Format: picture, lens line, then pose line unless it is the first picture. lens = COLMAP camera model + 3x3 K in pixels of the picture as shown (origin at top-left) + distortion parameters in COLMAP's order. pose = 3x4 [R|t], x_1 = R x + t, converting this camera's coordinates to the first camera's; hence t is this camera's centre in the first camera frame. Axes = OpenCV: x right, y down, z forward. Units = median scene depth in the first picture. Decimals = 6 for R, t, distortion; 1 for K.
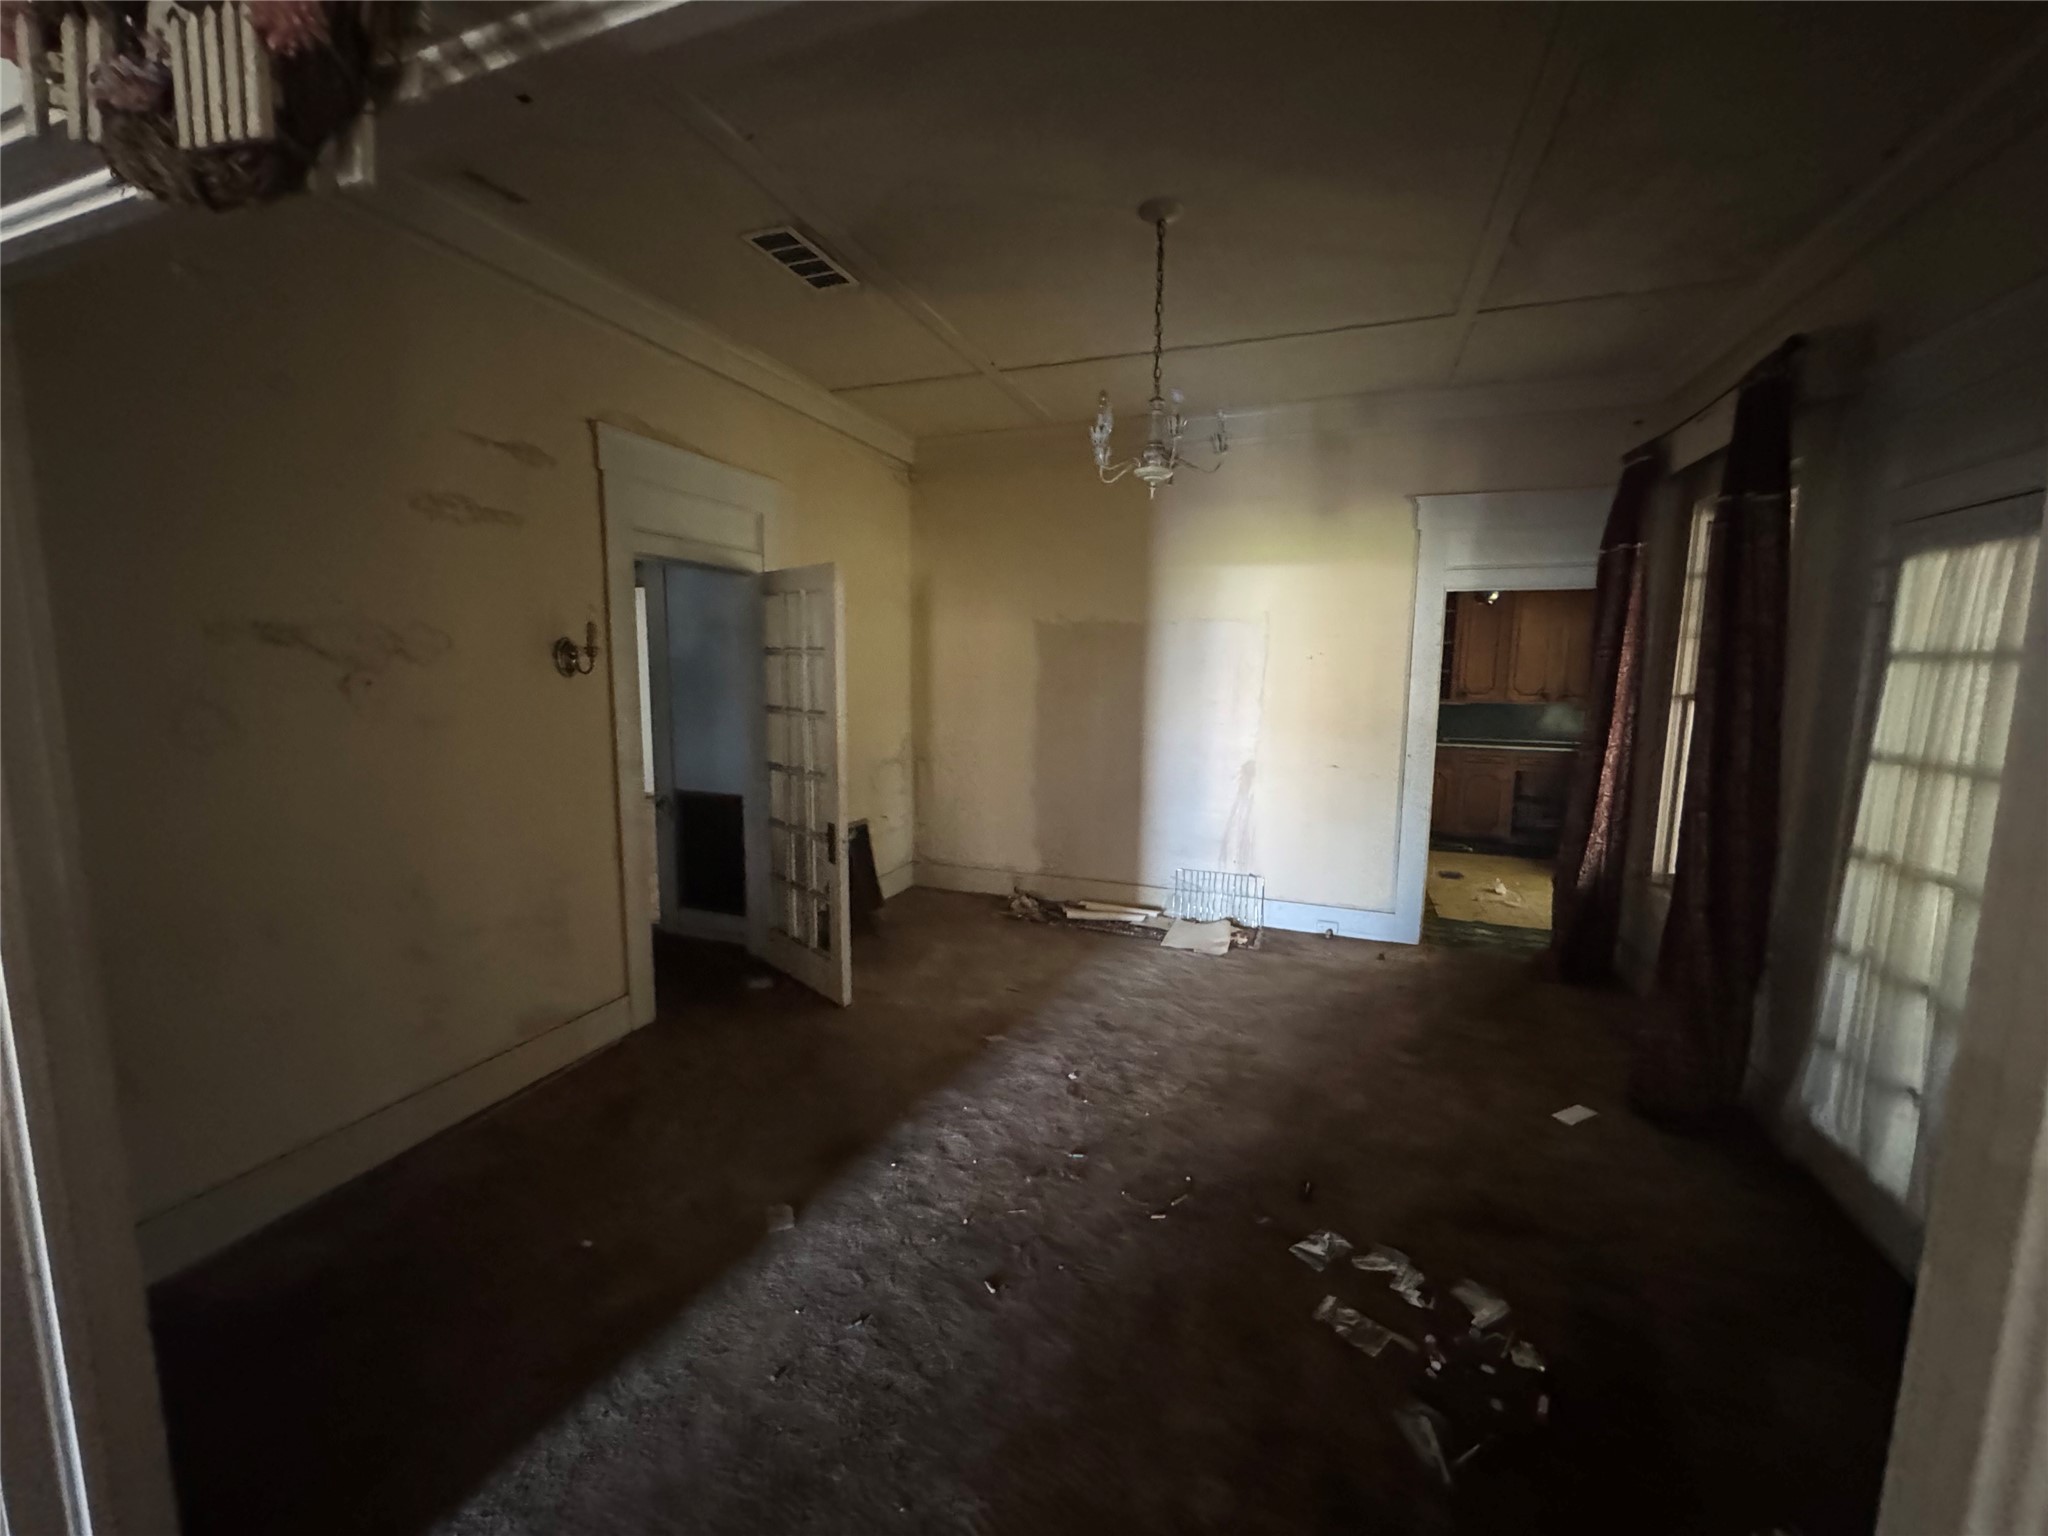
lens RADIAL K [[831.9, 0, 1028.7], [0, 831.9, 775.6], [0, 0, 1]] dist [0.000278, 0.000008]
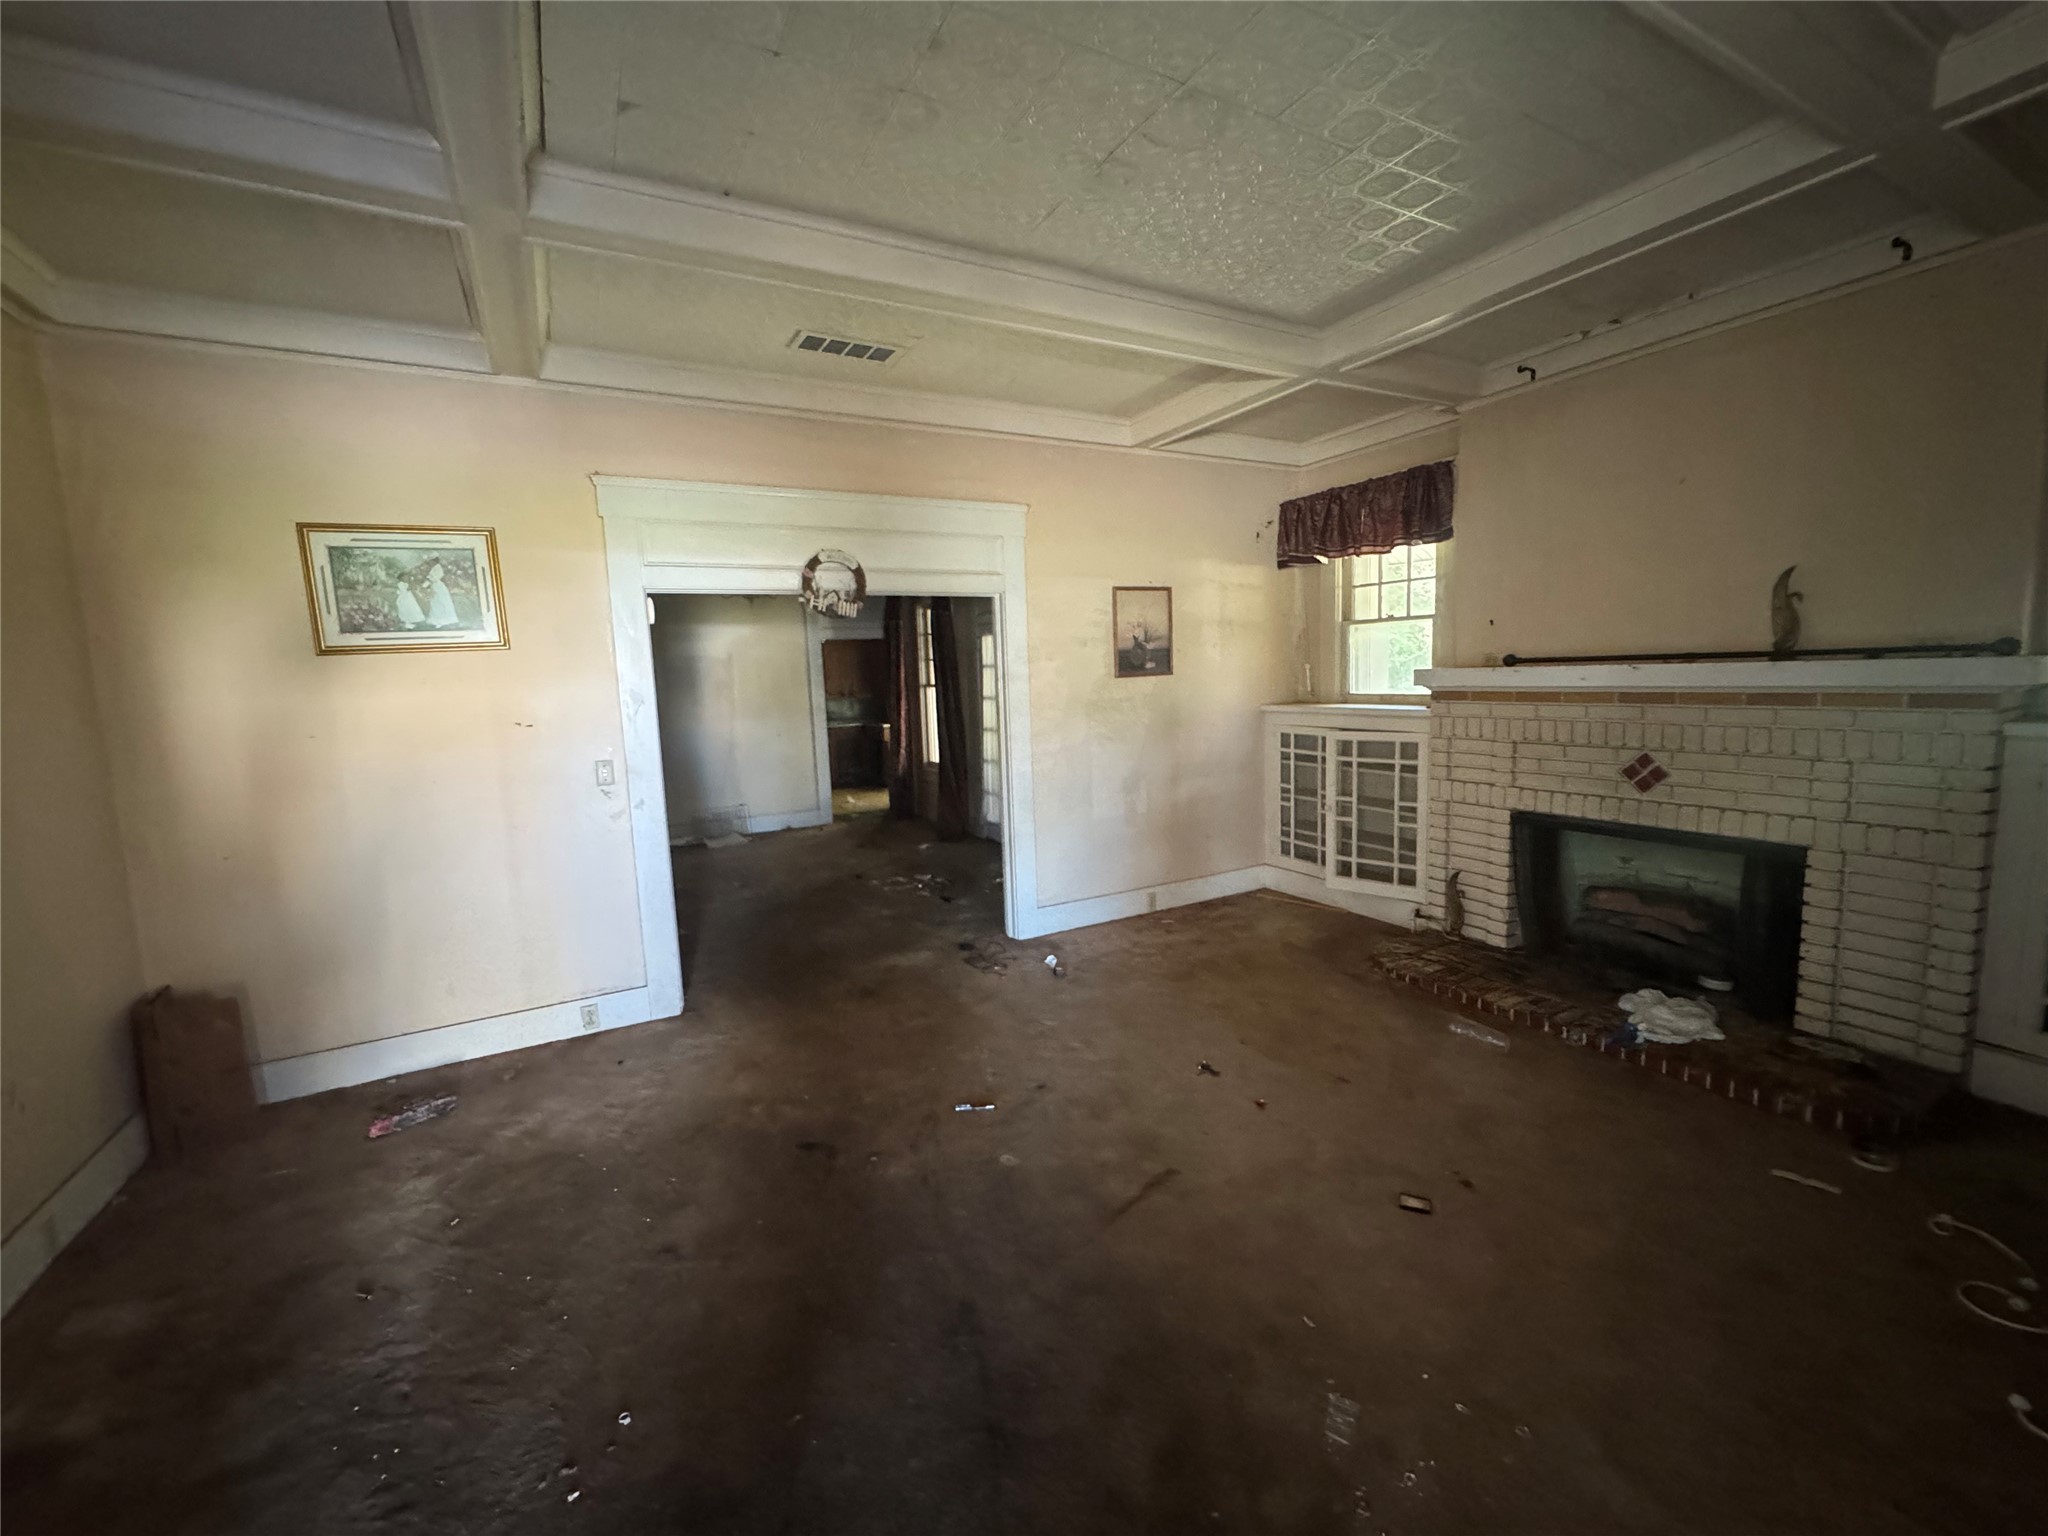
lens RADIAL K [[831.9, 0, 1027.8], [0, 831.9, 769.5], [0, 0, 1]] dist [0.000278, 0.000008]
pose [[0.654721, -0.125831, 0.745323, -0.811877], [0.144002, 0.988751, 0.040432, 0.087670], [-0.742027, 0.080857, 0.665476, -0.771959]]
